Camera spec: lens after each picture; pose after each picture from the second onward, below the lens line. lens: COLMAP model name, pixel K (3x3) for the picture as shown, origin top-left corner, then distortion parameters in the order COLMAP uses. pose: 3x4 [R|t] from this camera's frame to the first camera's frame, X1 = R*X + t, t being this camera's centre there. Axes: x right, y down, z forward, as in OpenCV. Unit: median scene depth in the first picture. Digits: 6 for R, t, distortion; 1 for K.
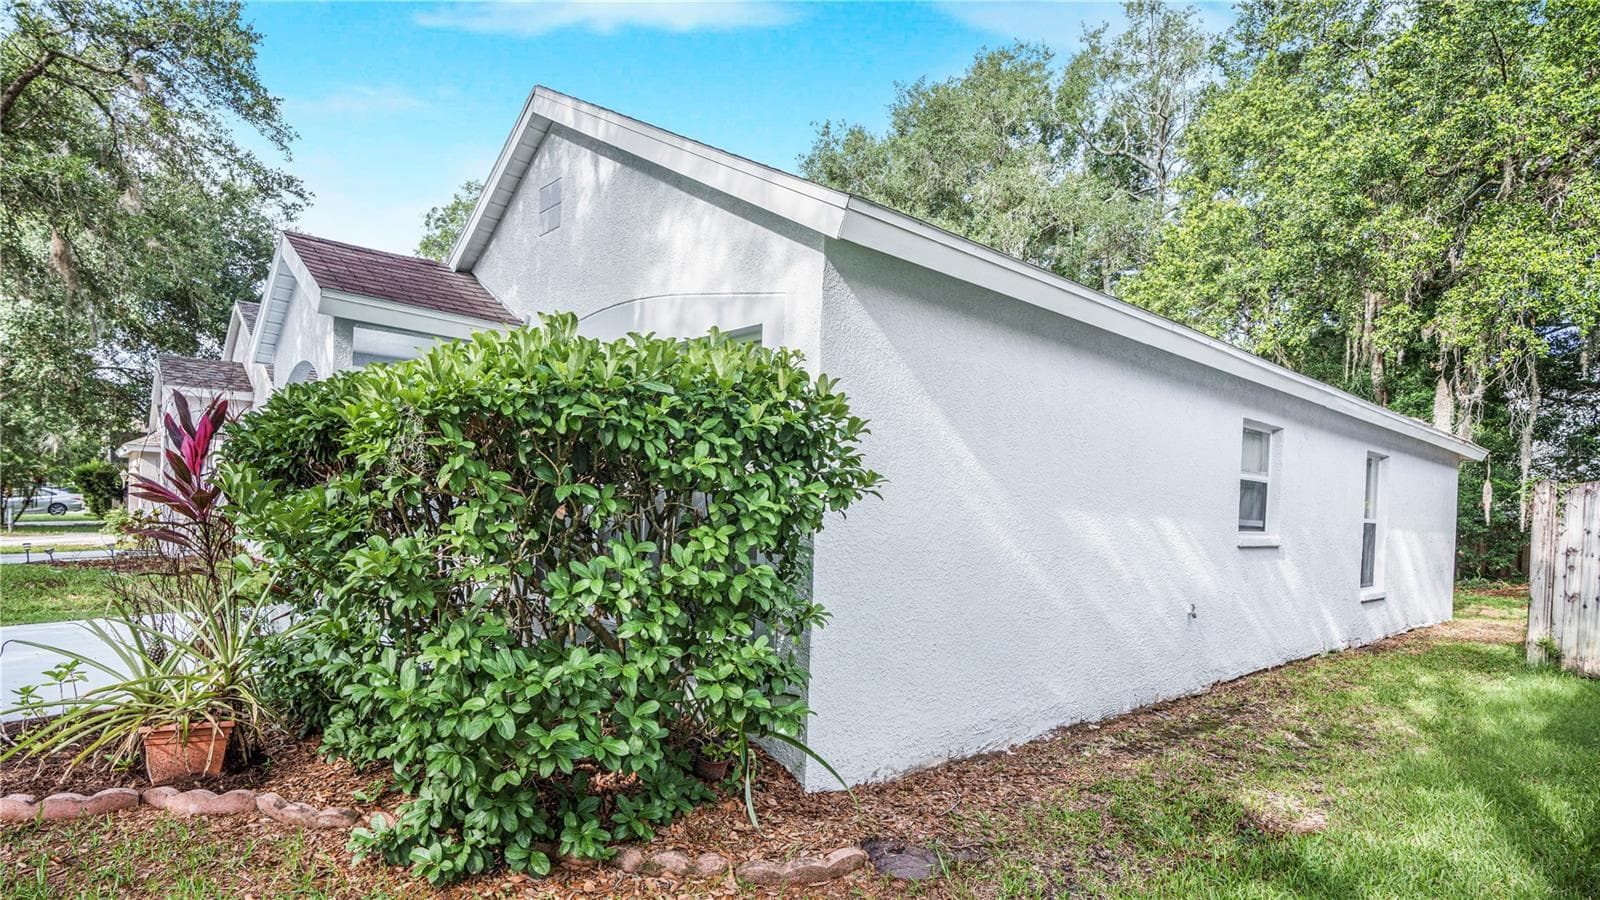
lens RADIAL K [[796.3, 0, 822.0], [0, 796.3, 497.3], [0, 0, 1]] dist [-0.029113, 0.012369]
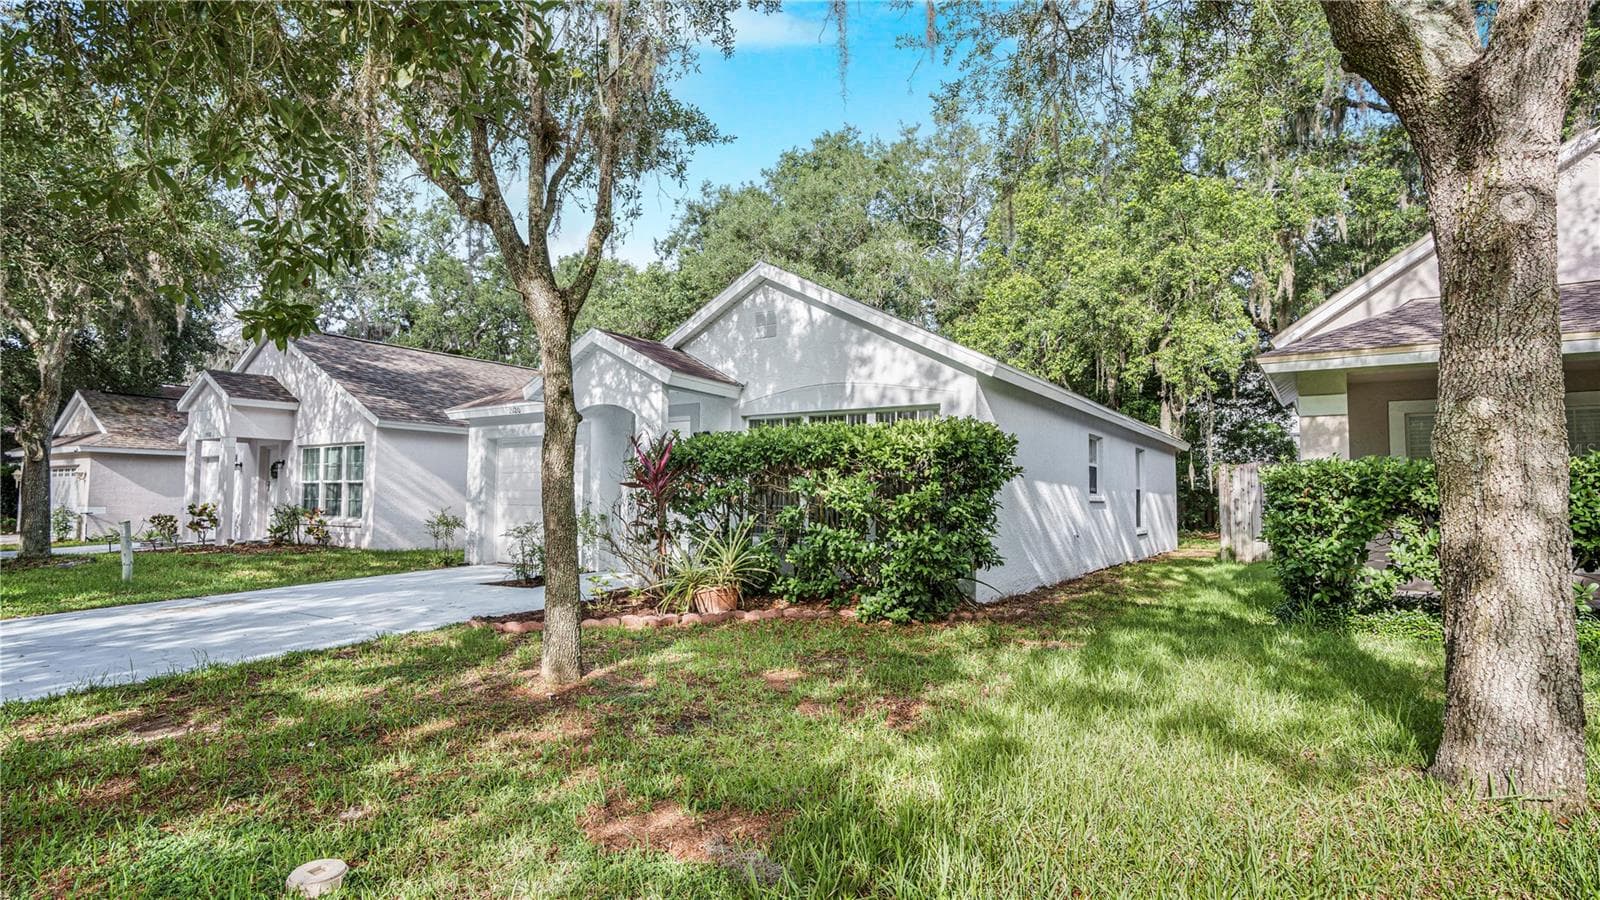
lens RADIAL K [[796.3, 0, 787.1], [0, 796.3, 415.4], [0, 0, 1]] dist [-0.029113, 0.012369]
pose [[0.968131, -0.000318, 0.250444, -0.419740], [0.022098, 0.996207, -0.084157, 0.000435], [-0.249468, 0.087010, 0.964466, -0.430713]]
